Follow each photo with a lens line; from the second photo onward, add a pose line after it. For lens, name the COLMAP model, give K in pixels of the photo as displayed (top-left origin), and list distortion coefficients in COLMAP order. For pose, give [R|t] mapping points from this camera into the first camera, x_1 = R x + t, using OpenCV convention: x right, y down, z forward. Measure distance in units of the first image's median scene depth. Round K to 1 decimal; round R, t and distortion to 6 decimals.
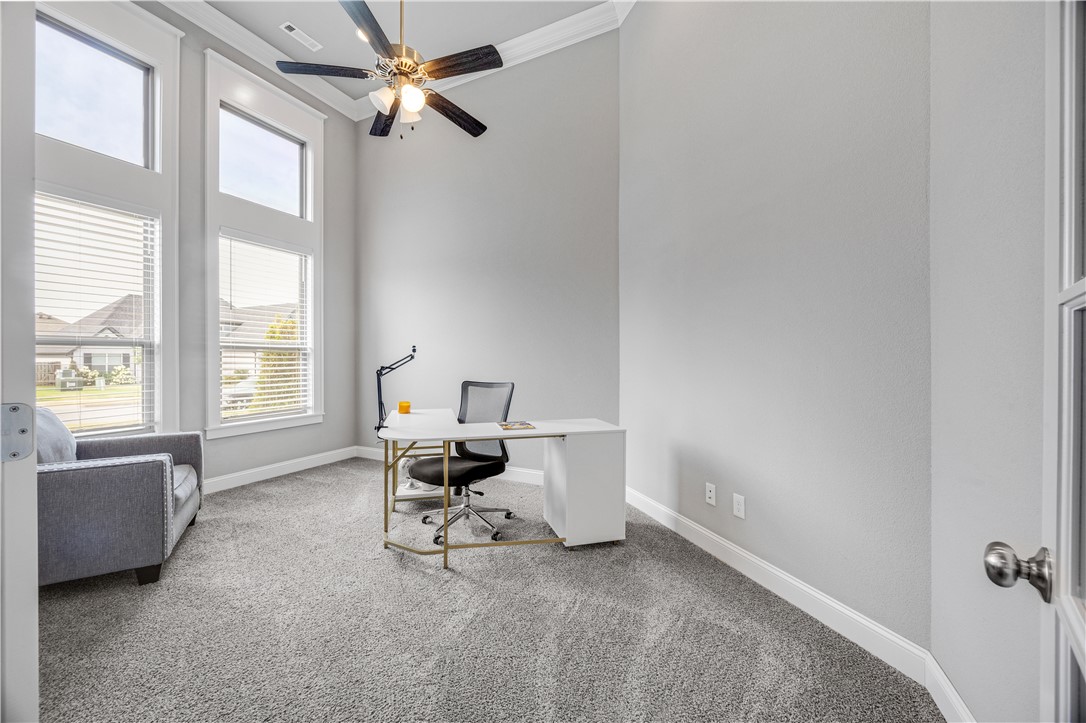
lens RADIAL K [[415.1, 0, 527.2], [0, 415.1, 359.4], [0, 0, 1]] dist [-0.002272, -0.000075]
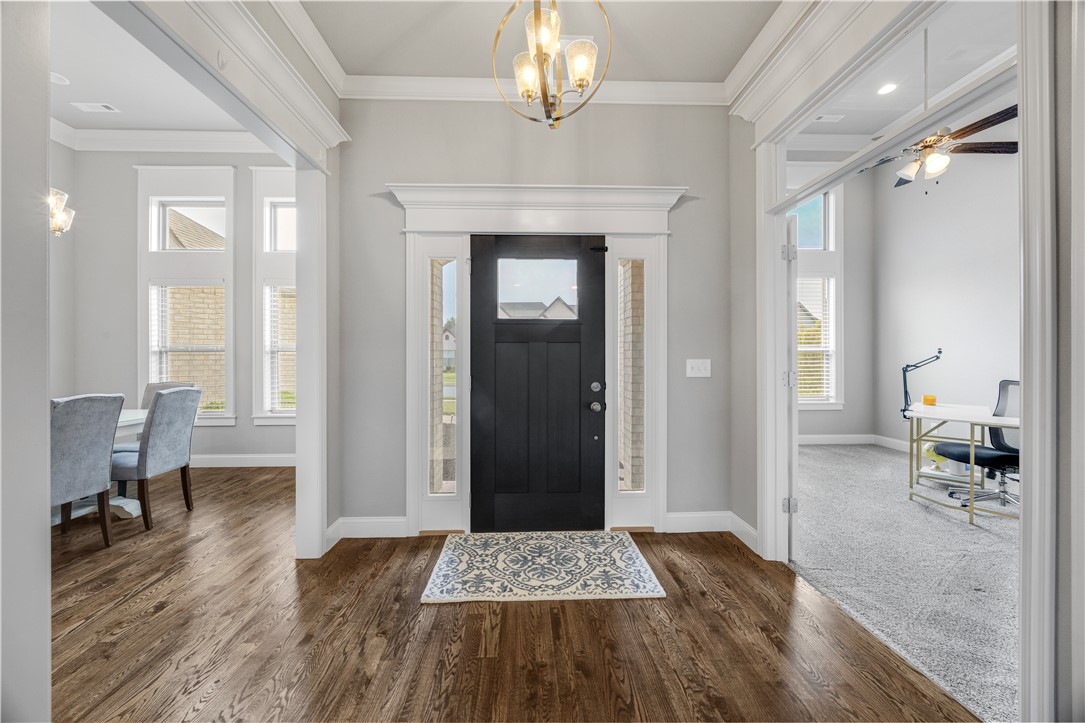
lens RADIAL K [[407.6, 0, 541.7], [0, 407.6, 358.7], [0, 0, 1]] dist [-0.003298, -0.000524]
pose [[0.496913, 0.001081, -0.867800, 0.164391], [-0.000505, 0.999999, 0.000957, -0.002766], [0.867800, -0.000037, 0.496913, -0.550419]]
